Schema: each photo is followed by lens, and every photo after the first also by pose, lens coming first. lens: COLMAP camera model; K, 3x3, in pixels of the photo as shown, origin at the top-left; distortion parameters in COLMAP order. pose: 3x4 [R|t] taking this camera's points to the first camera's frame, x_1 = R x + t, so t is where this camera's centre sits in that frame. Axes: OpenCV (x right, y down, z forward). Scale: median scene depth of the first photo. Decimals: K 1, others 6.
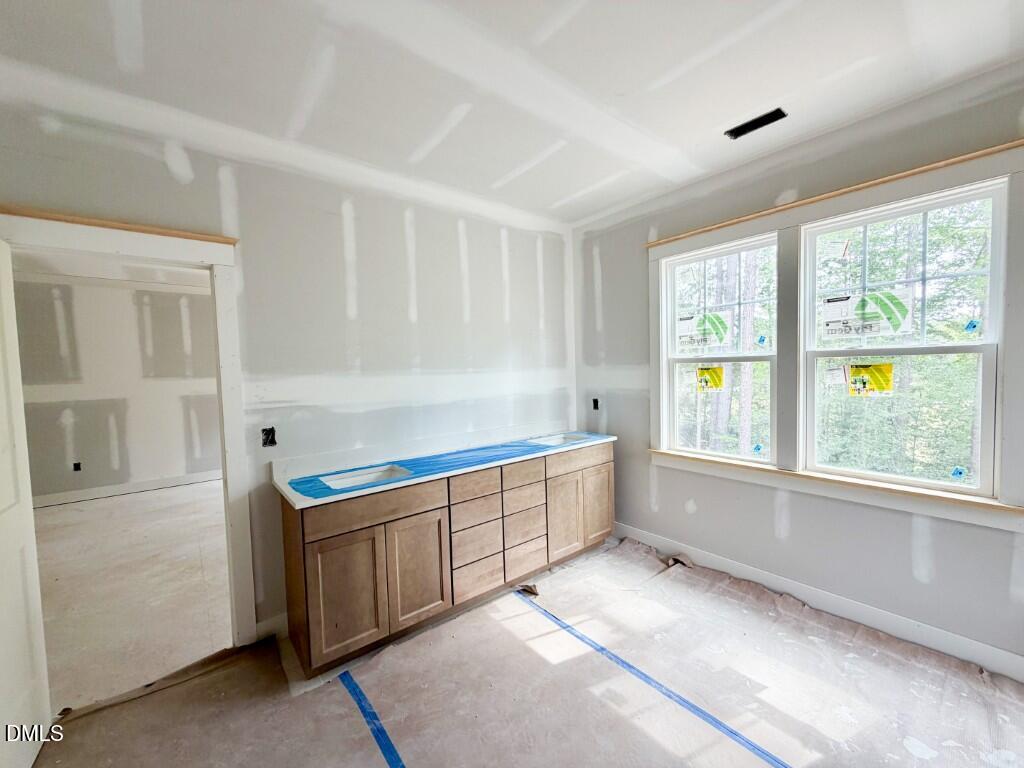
lens RADIAL K [[414.3, 0, 511.5], [0, 414.3, 387.8], [0, 0, 1]] dist [0.000802, -0.000103]
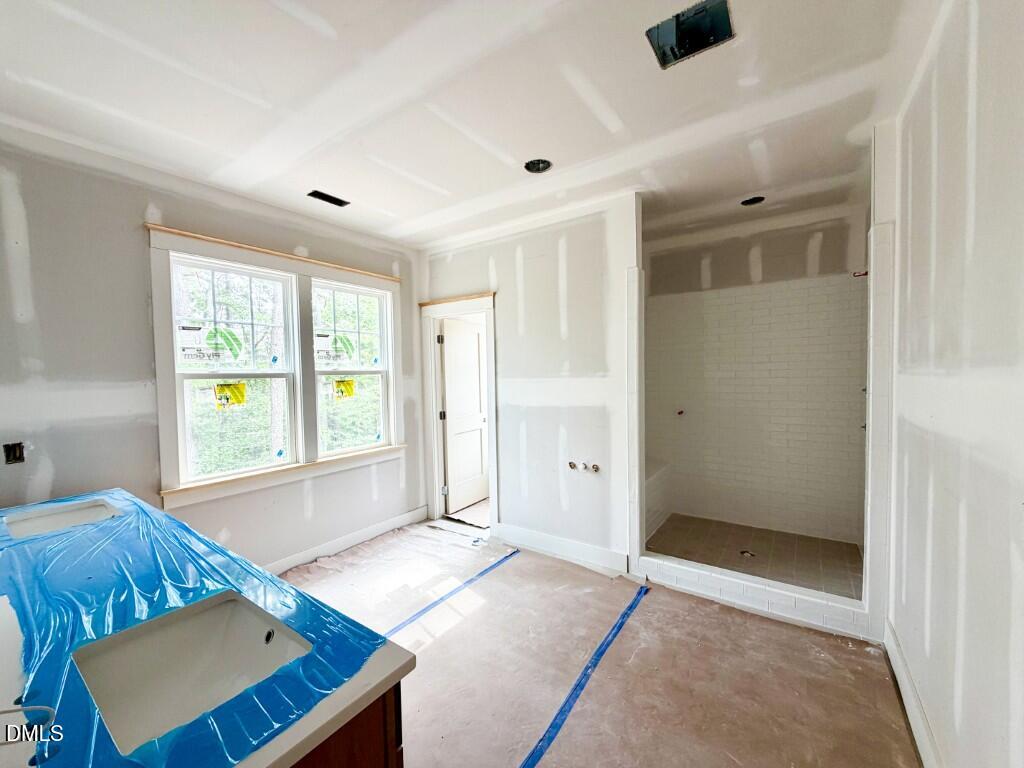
lens RADIAL K [[414.3, 0, 512.8], [0, 414.3, 386.3], [0, 0, 1]] dist [0.000802, -0.000103]
pose [[-0.285103, -0.001453, 0.958496, -0.737335], [0.071405, 0.997188, 0.022751, -0.020634], [-0.955834, 0.074928, -0.284197, 0.739810]]
